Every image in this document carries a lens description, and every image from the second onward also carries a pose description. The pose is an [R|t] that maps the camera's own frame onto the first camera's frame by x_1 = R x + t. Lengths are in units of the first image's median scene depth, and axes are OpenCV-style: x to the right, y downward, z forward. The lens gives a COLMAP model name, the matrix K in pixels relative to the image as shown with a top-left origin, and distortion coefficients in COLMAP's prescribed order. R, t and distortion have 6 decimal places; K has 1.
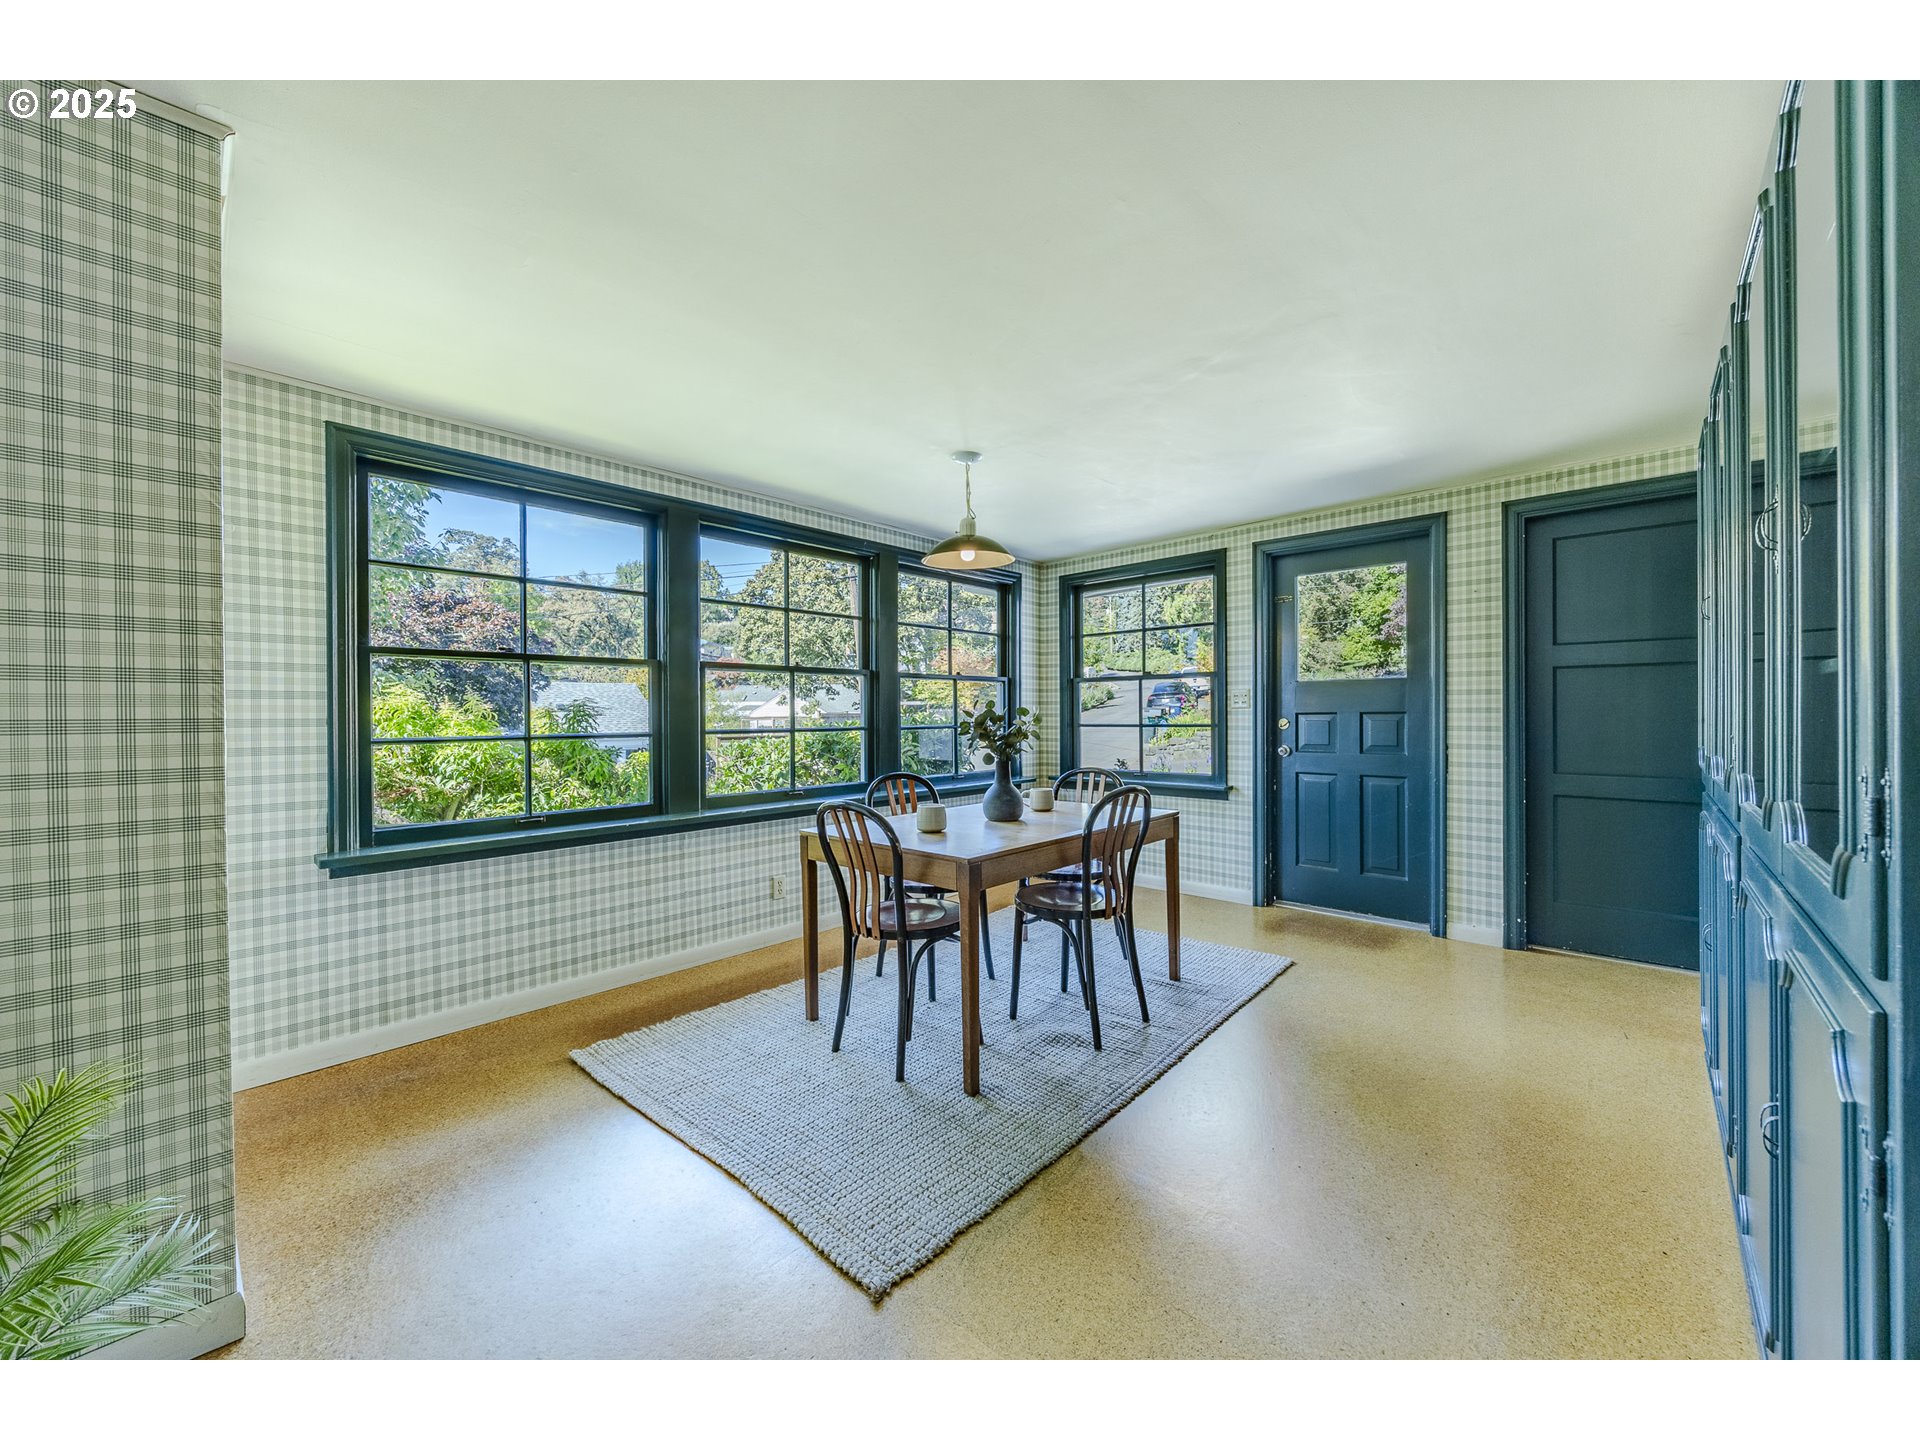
lens RADIAL K [[739.3, 0, 961.0], [0, 739.3, 721.6], [0, 0, 1]] dist [0.002402, 0.000125]
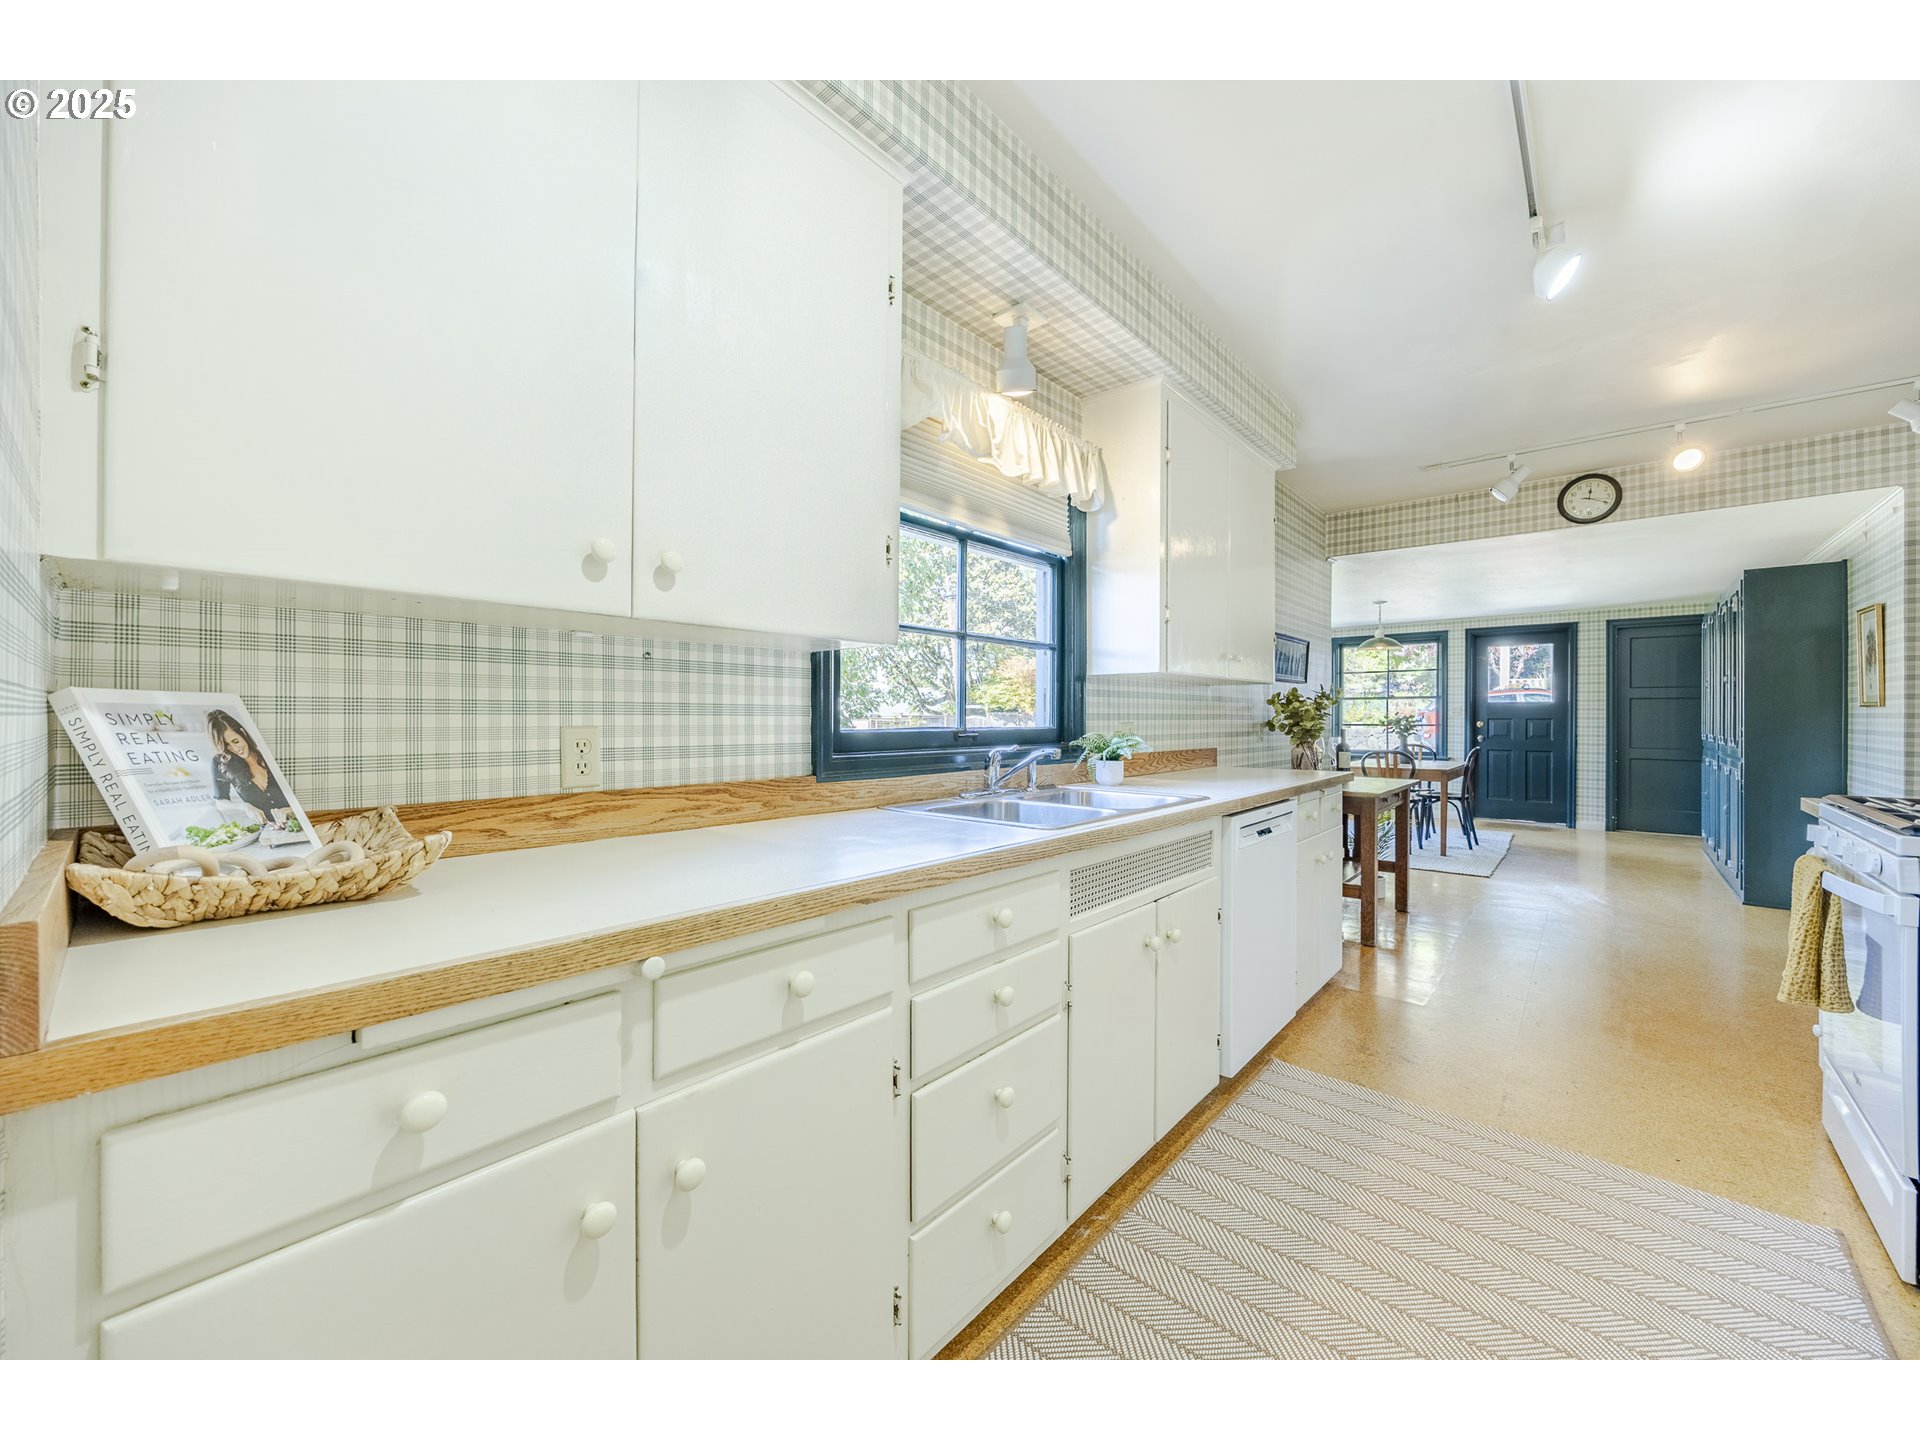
lens RADIAL K [[739.3, 0, 964.4], [0, 739.3, 719.2], [0, 0, 1]] dist [0.002402, 0.000125]
pose [[0.998023, 0.007548, 0.062389, -1.173403], [-0.007423, 0.999970, -0.002232, 0.005295], [-0.062404, 0.001764, 0.998049, -0.950985]]
